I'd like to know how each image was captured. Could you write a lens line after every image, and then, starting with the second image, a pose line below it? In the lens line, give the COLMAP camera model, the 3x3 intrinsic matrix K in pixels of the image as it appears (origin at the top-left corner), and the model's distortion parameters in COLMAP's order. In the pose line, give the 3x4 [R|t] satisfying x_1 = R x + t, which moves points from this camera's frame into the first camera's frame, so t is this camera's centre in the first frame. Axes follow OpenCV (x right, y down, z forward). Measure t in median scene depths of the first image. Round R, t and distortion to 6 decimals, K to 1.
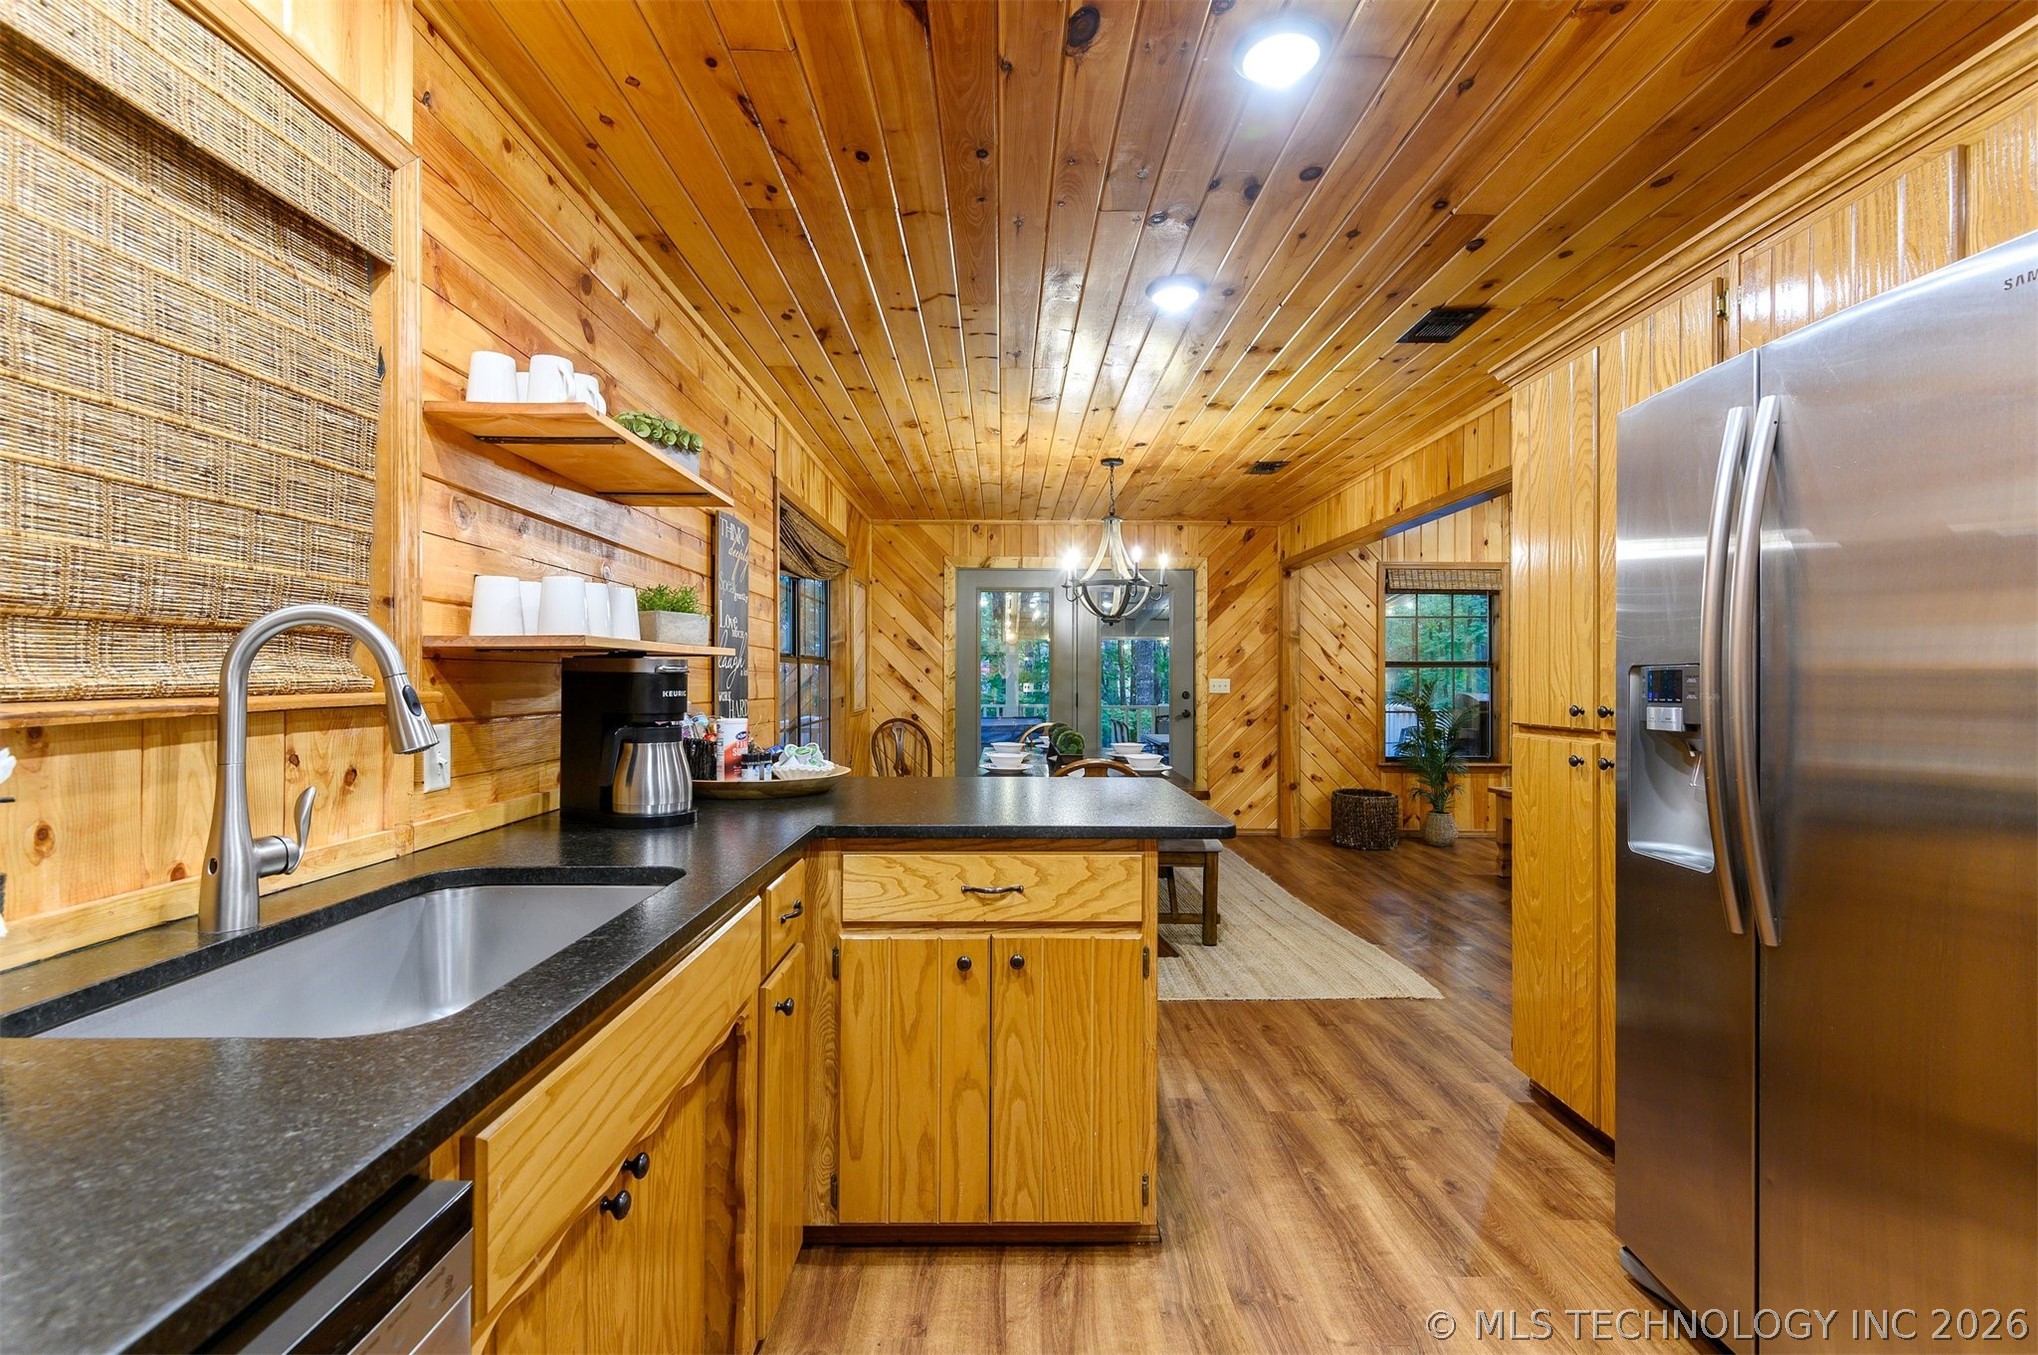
lens RADIAL K [[922.8, 0, 1013.5], [0, 922.8, 682.3], [0, 0, 1]] dist [0.014576, -0.009140]
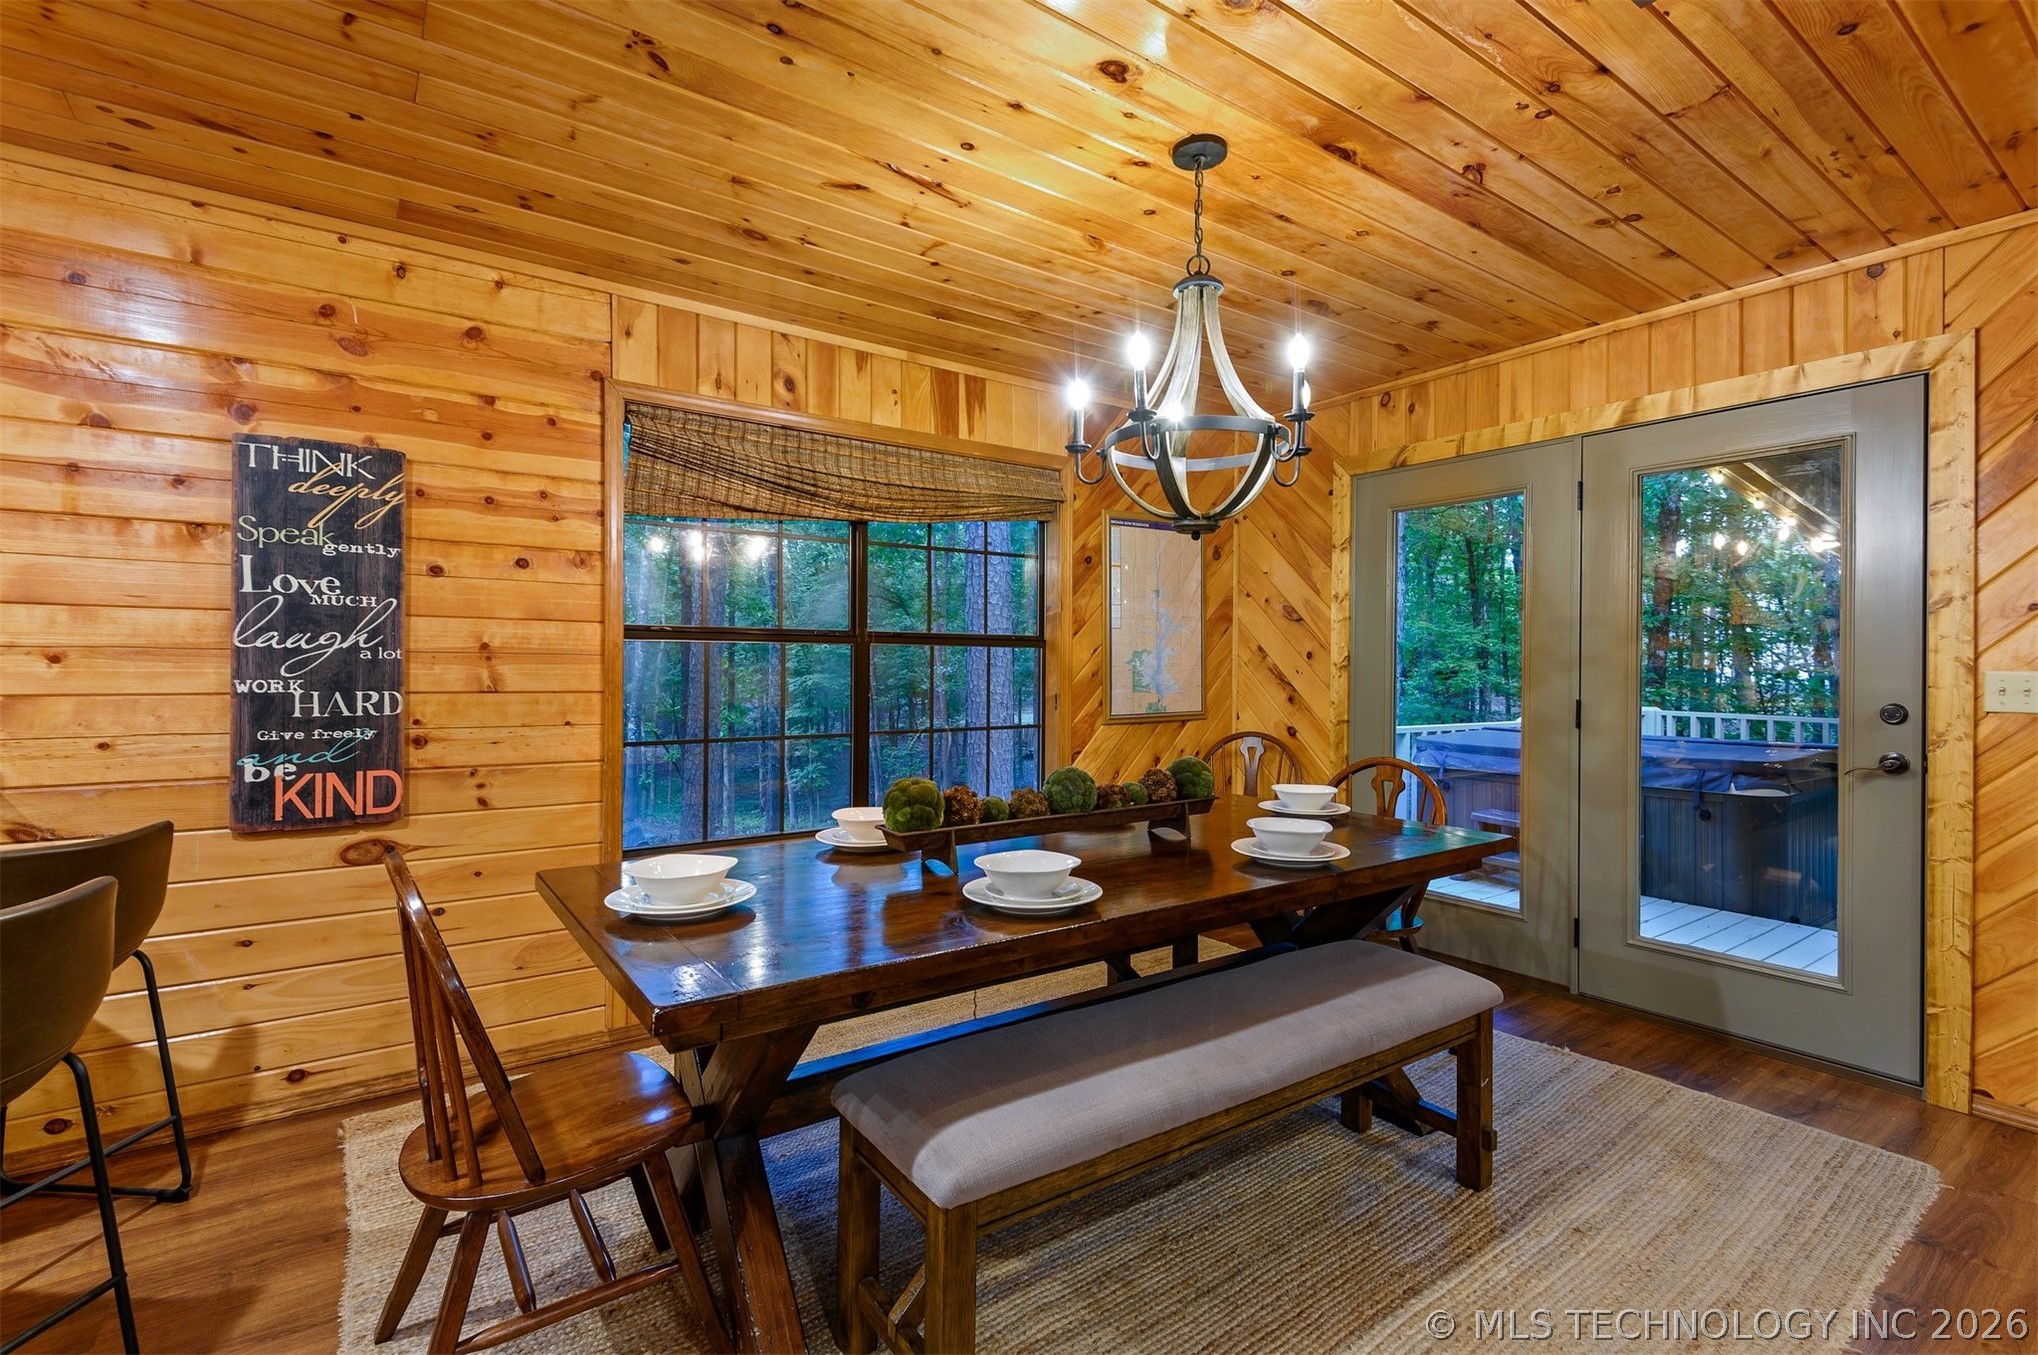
lens RADIAL K [[922.8, 0, 1019.3], [0, 922.8, 674.4], [0, 0, 1]] dist [0.014576, -0.009140]
pose [[0.570588, 0.008833, -0.821189, 0.294772], [-0.007564, 0.999956, 0.005501, -0.001775], [0.821201, 0.003073, 0.570630, 0.499168]]
